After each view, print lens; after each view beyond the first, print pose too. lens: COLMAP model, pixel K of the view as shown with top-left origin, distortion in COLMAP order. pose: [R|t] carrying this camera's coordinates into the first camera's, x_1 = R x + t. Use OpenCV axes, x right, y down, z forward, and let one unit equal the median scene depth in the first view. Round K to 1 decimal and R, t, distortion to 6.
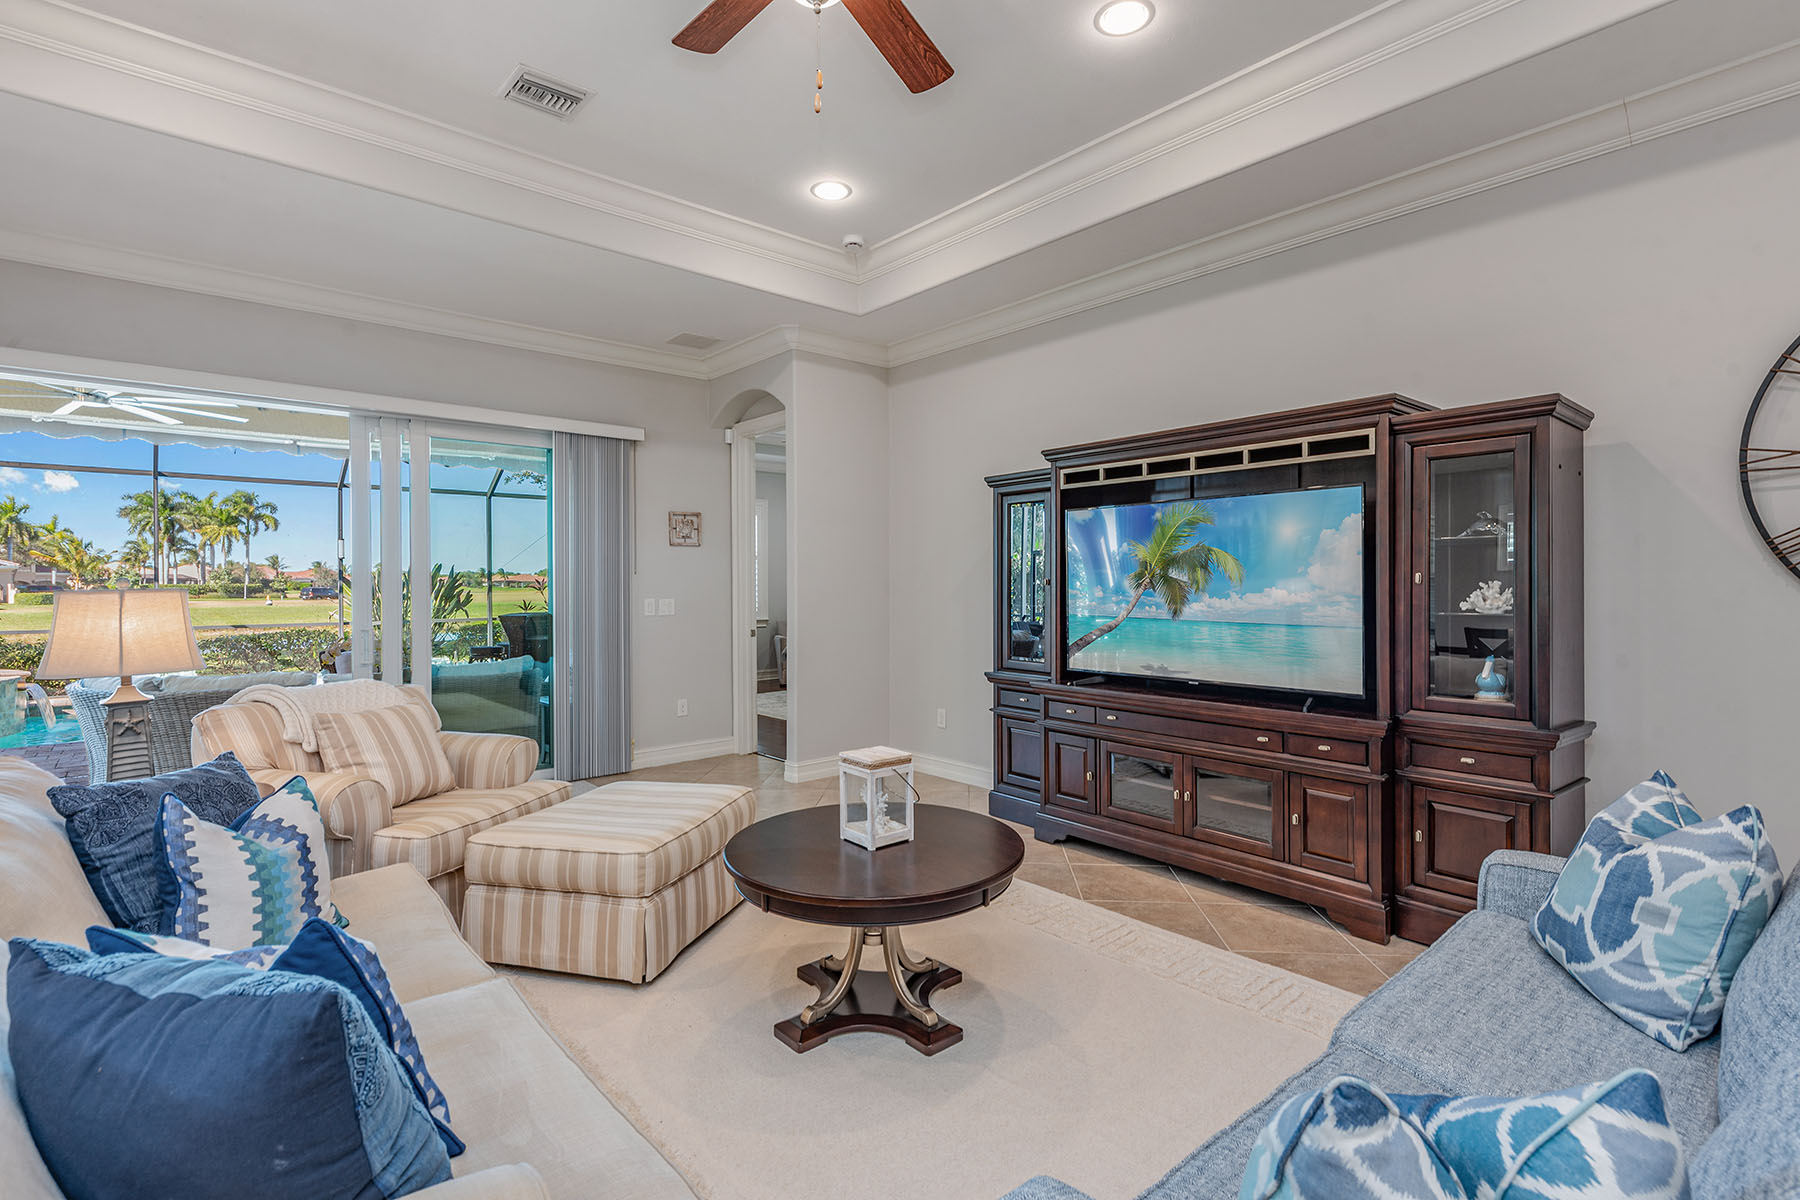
lens RADIAL K [[874.2, 0, 893.3], [0, 874.2, 609.4], [0, 0, 1]] dist [0.016508, 0.000020]
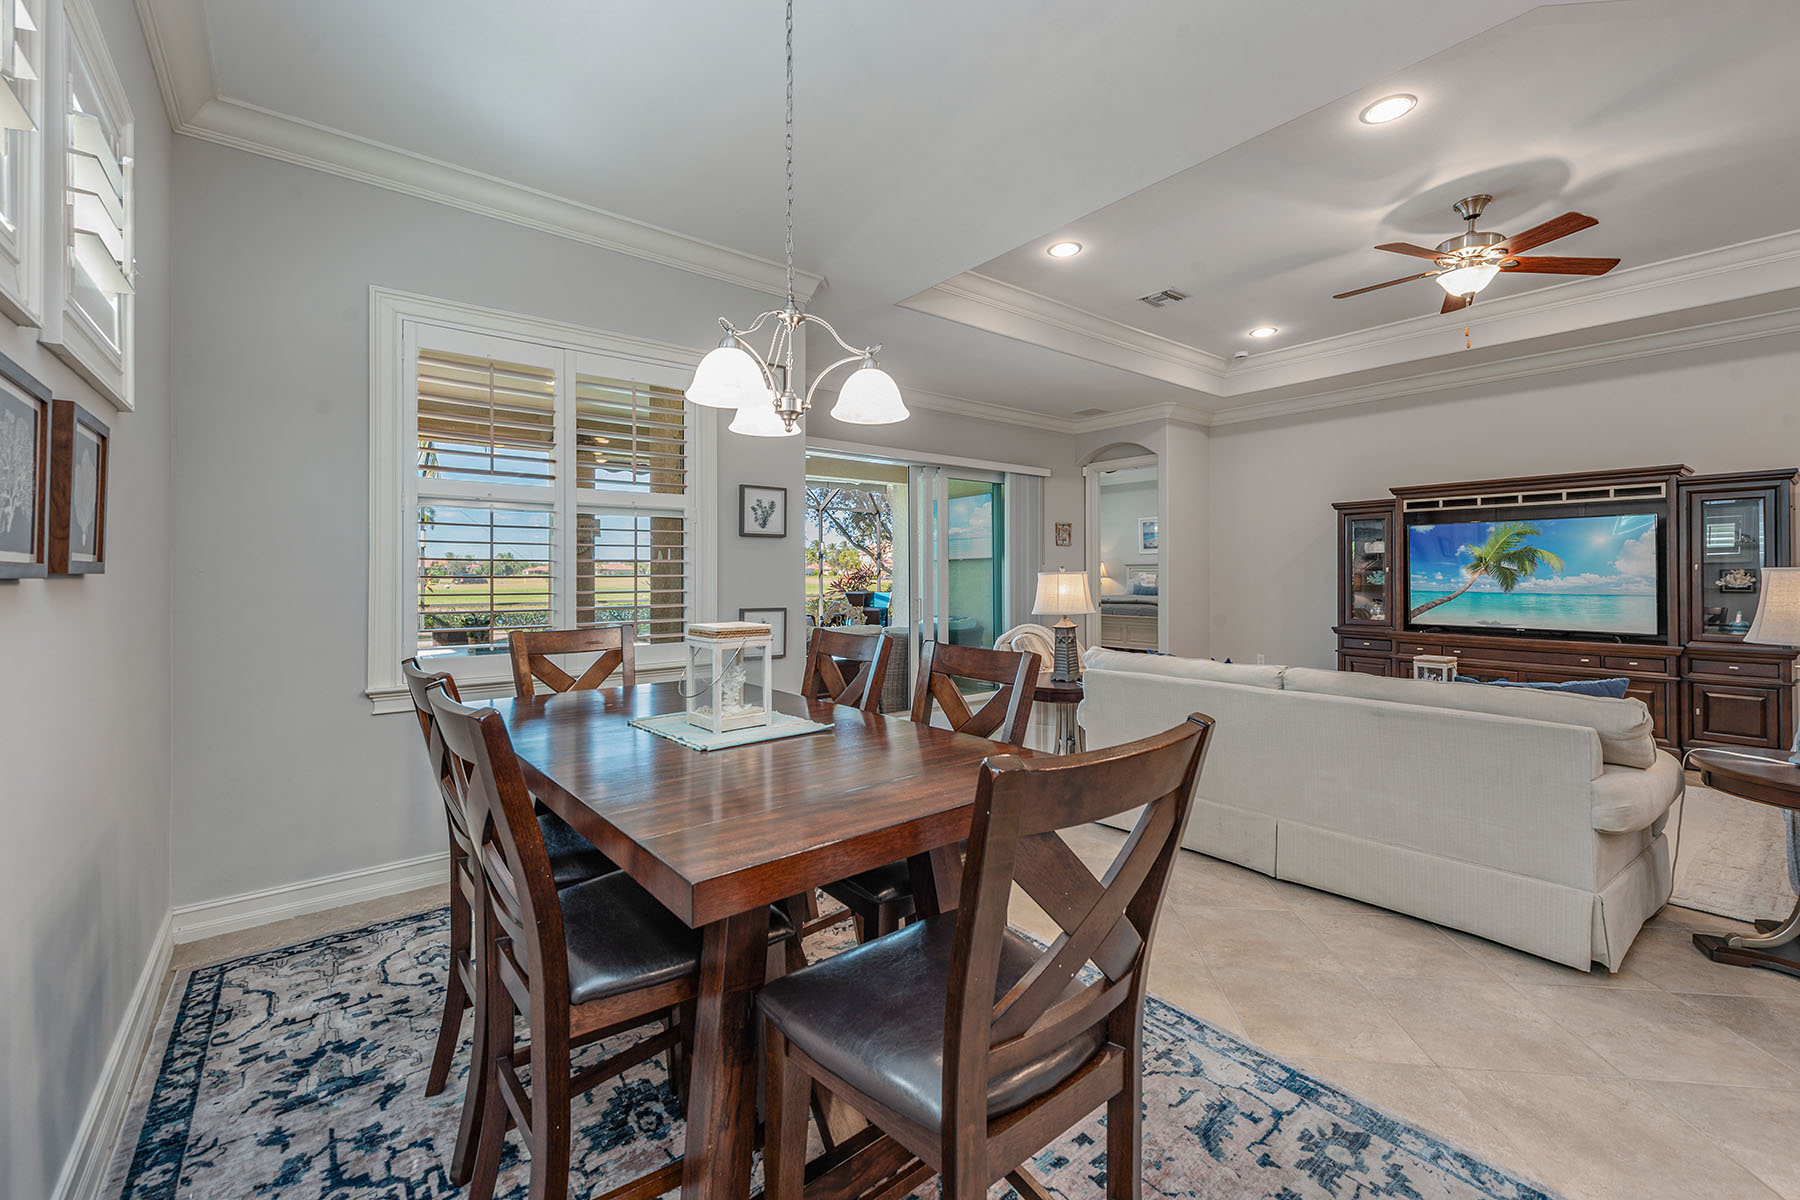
lens RADIAL K [[759.0, 0, 883.1], [0, 759.0, 585.7], [0, 0, 1]] dist [-0.001491, -0.000517]
pose [[0.998845, 0.002089, -0.048010, -0.820762], [-0.002736, 0.999906, -0.013428, 0.022566], [0.047978, 0.013543, 0.998757, -0.515597]]
